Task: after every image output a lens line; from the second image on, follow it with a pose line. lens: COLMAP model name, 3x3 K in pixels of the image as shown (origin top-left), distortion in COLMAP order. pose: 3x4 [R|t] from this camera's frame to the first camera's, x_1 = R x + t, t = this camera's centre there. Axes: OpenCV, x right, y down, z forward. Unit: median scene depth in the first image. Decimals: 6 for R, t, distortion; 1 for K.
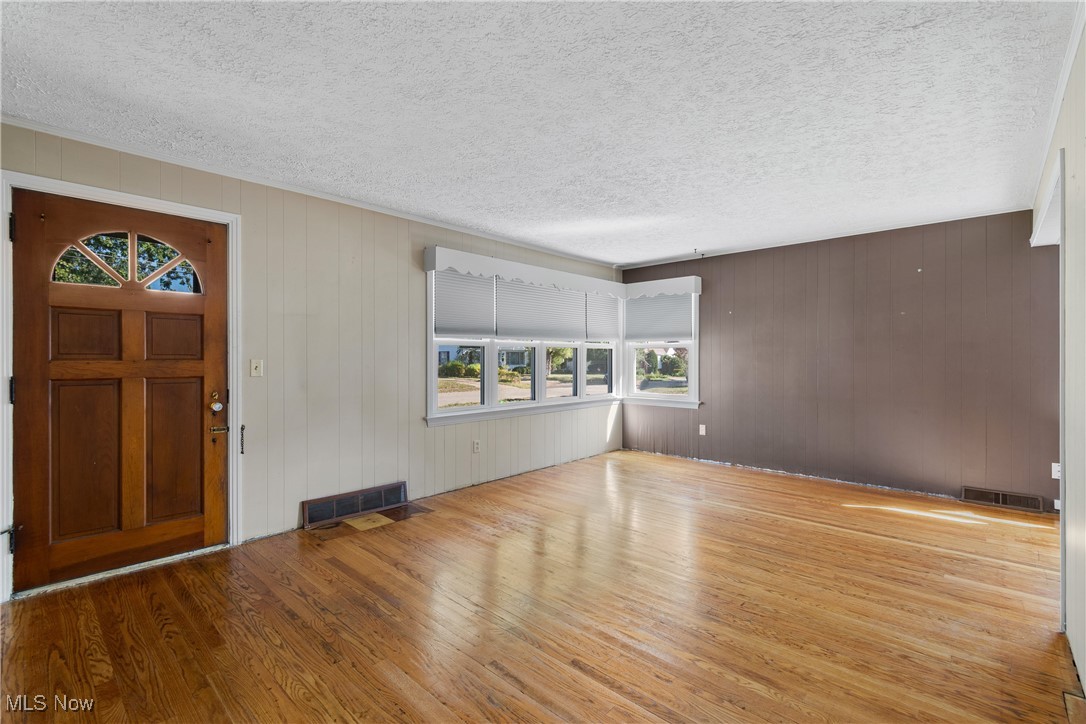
lens RADIAL K [[483.2, 0, 540.3], [0, 483.2, 362.2], [0, 0, 1]] dist [-0.000115, 0.000321]
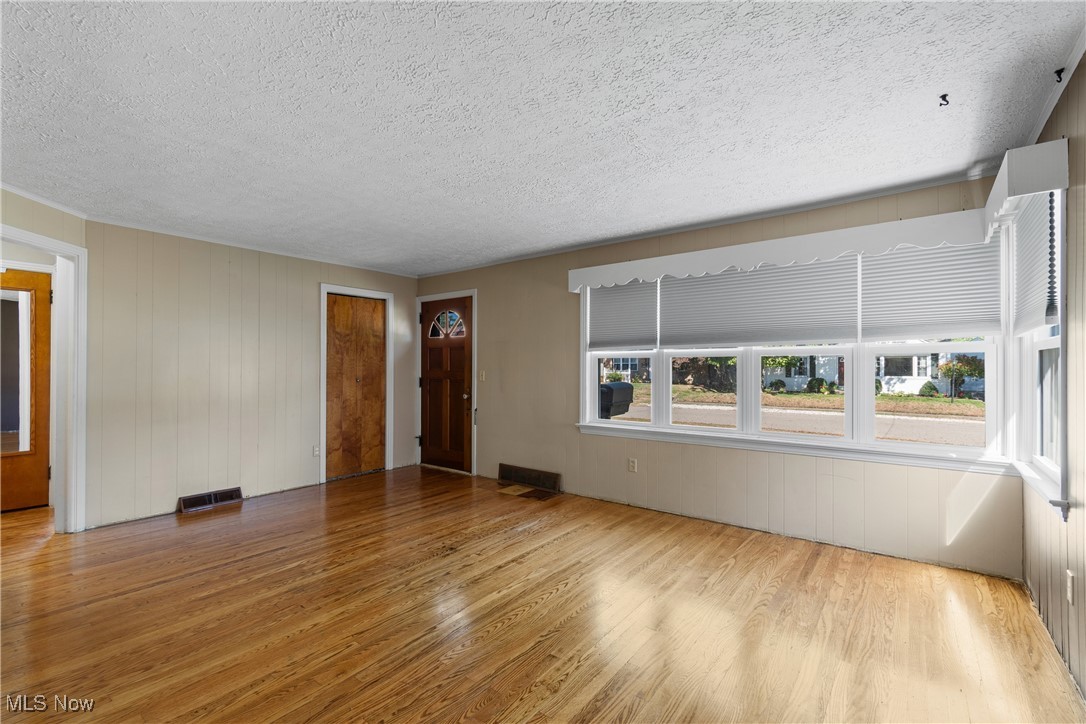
lens RADIAL K [[483.2, 0, 540.3], [0, 483.2, 362.2], [0, 0, 1]] dist [-0.000115, 0.000321]
pose [[0.091518, -0.013031, -0.995718, 0.973793], [-0.012162, 0.999825, -0.014203, -0.012156], [0.995729, 0.013409, 0.091343, 0.907329]]
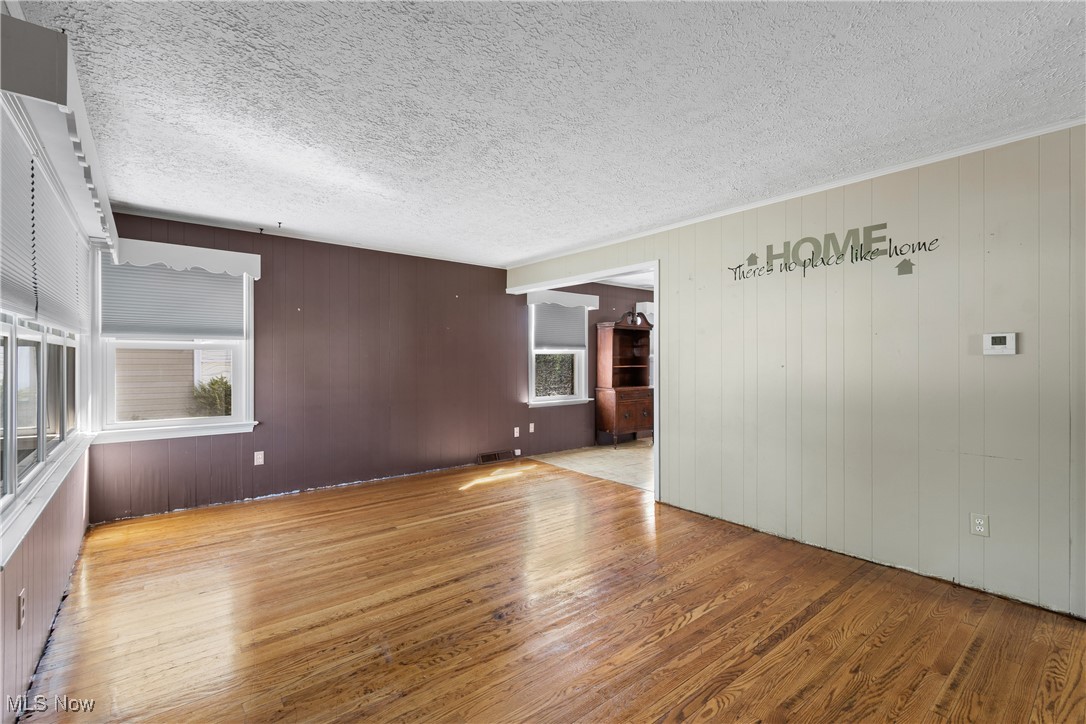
lens RADIAL K [[483.2, 0, 540.3], [0, 483.2, 362.2], [0, 0, 1]] dist [-0.000115, 0.000321]
pose [[0.136272, -0.000571, 0.990671, -0.547665], [0.007253, 0.999974, -0.000421, -0.011968], [-0.990645, 0.007243, 0.136272, 0.689511]]
